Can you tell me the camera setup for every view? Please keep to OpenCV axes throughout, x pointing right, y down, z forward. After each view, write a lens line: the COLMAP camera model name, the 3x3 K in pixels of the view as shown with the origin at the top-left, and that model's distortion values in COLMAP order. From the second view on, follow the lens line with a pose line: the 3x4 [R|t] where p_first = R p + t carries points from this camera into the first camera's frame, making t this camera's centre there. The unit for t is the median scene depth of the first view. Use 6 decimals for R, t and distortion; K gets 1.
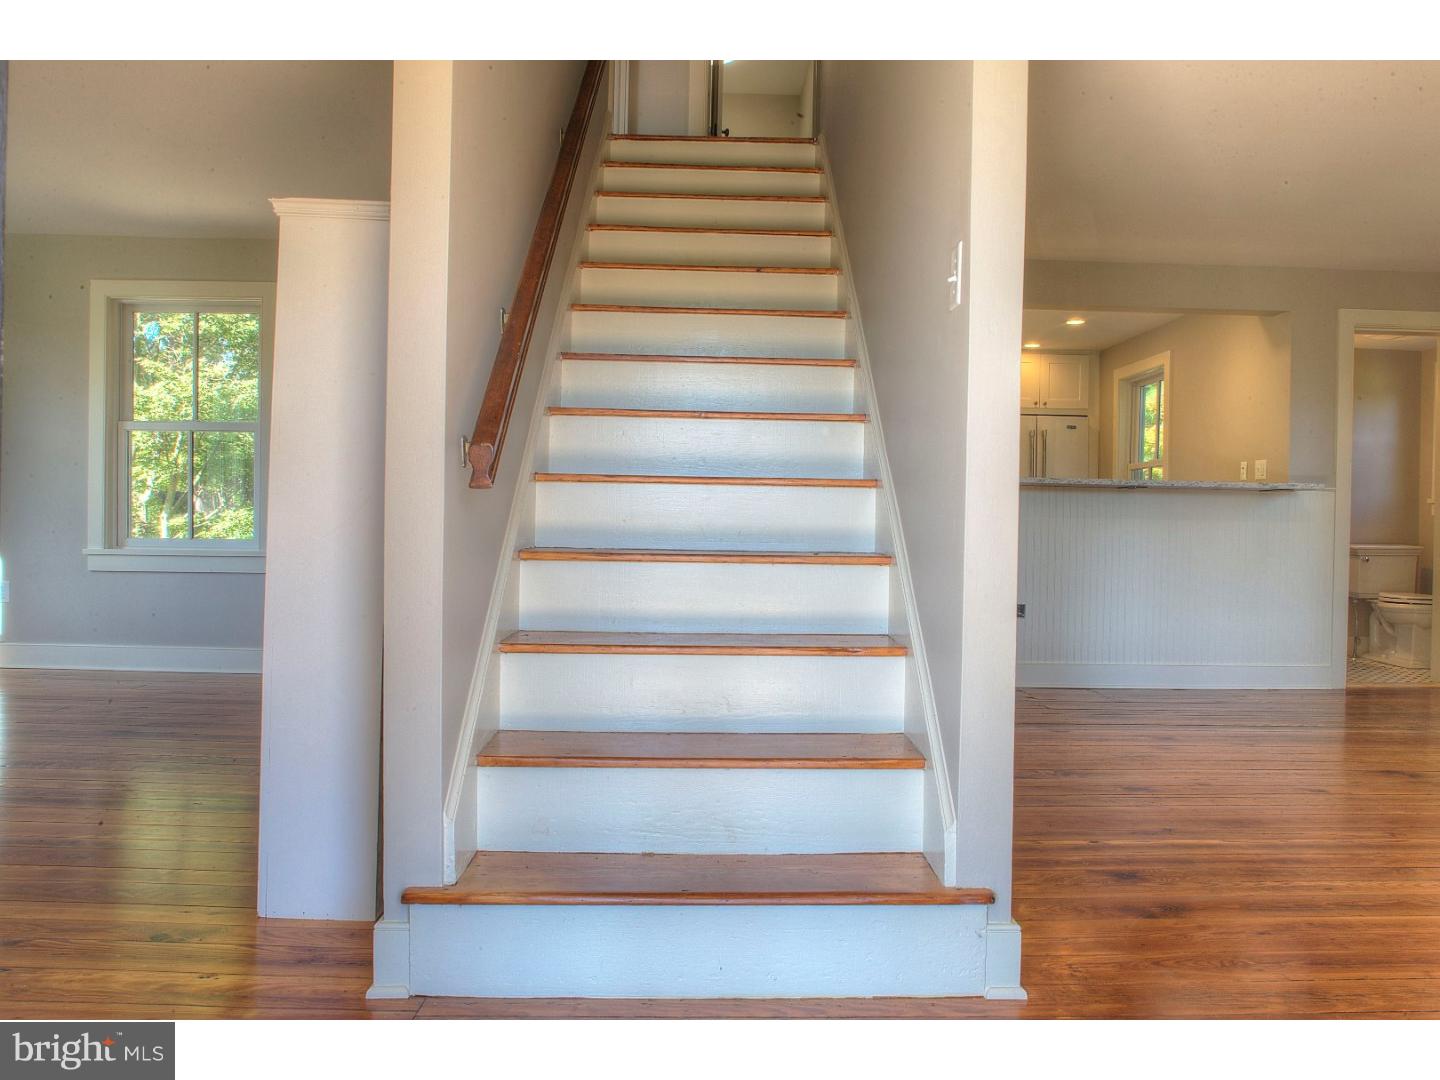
lens RADIAL K [[1007.1, 0, 720.0], [0, 1007.1, 540.0], [0, 0, 1]] dist [-0.032531, 0.000796]
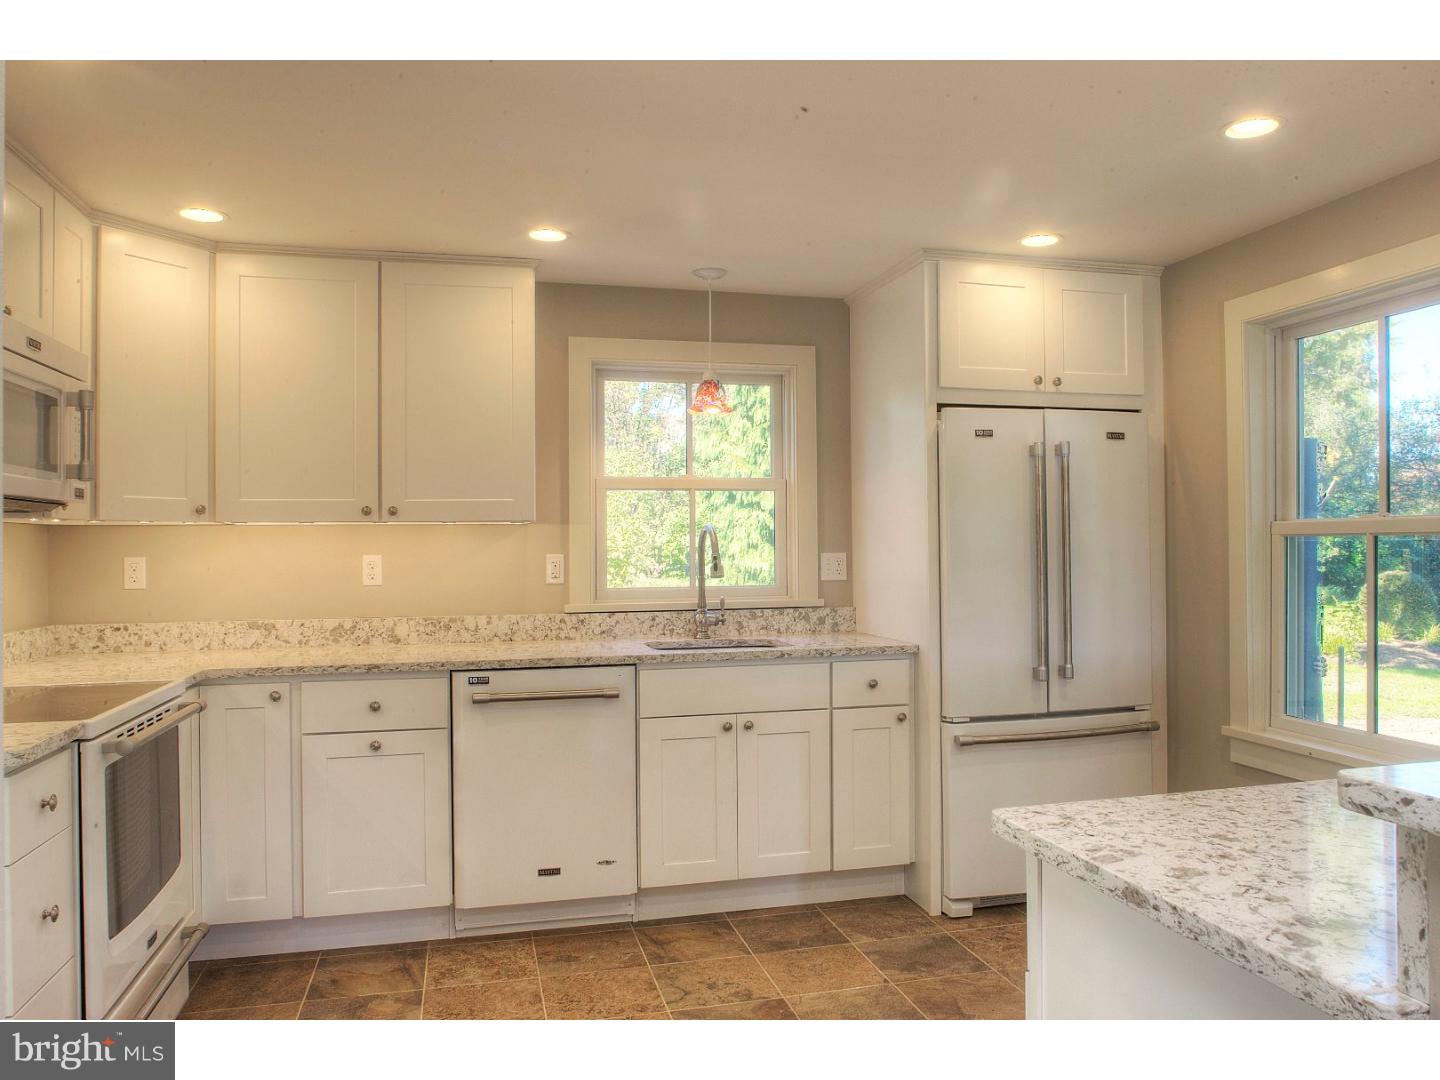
lens RADIAL K [[1051.4, 0, 720.0], [0, 1051.4, 540.0], [0, 0, 1]] dist [-0.051686, 0.003011]
pose [[0.977970, -0.023674, 0.207398, 0.090142], [0.028505, 0.999387, -0.020336, -0.065852], [-0.206790, 0.025799, 0.978045, 0.620932]]
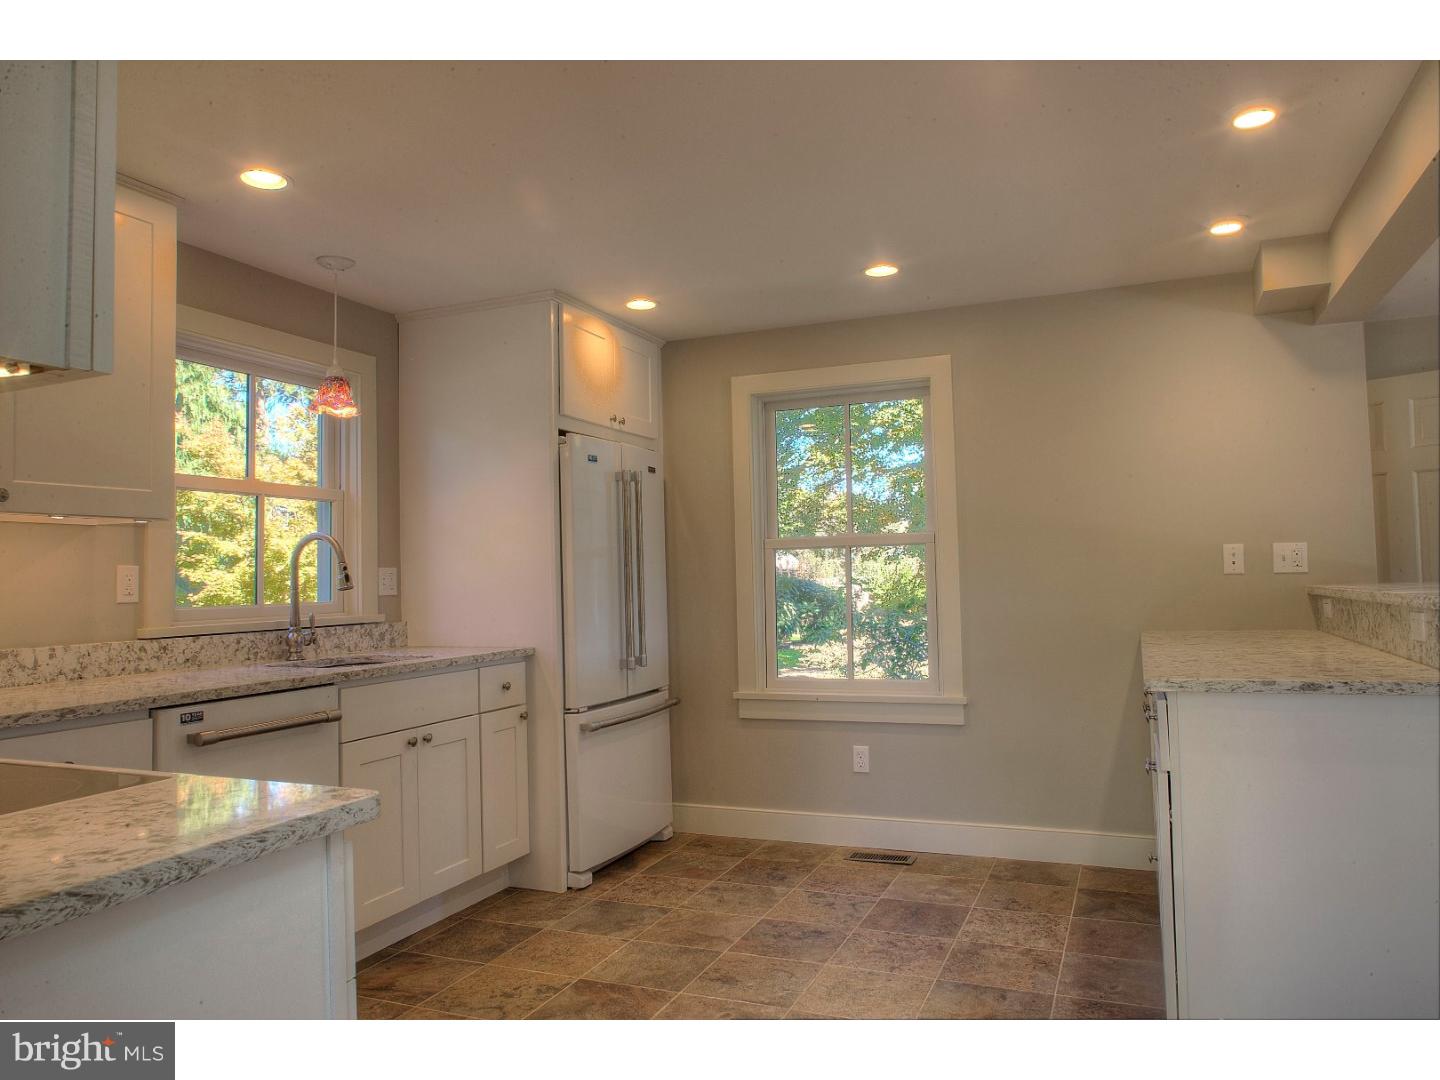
lens RADIAL K [[1007.1, 0, 720.0], [0, 1007.1, 540.0], [0, 0, 1]] dist [-0.032531, 0.000796]
pose [[0.424173, 0.007709, 0.905548, -0.137556], [0.048106, 0.998360, -0.031032, -0.058290], [-0.904303, 0.056725, 0.423106, 0.773895]]
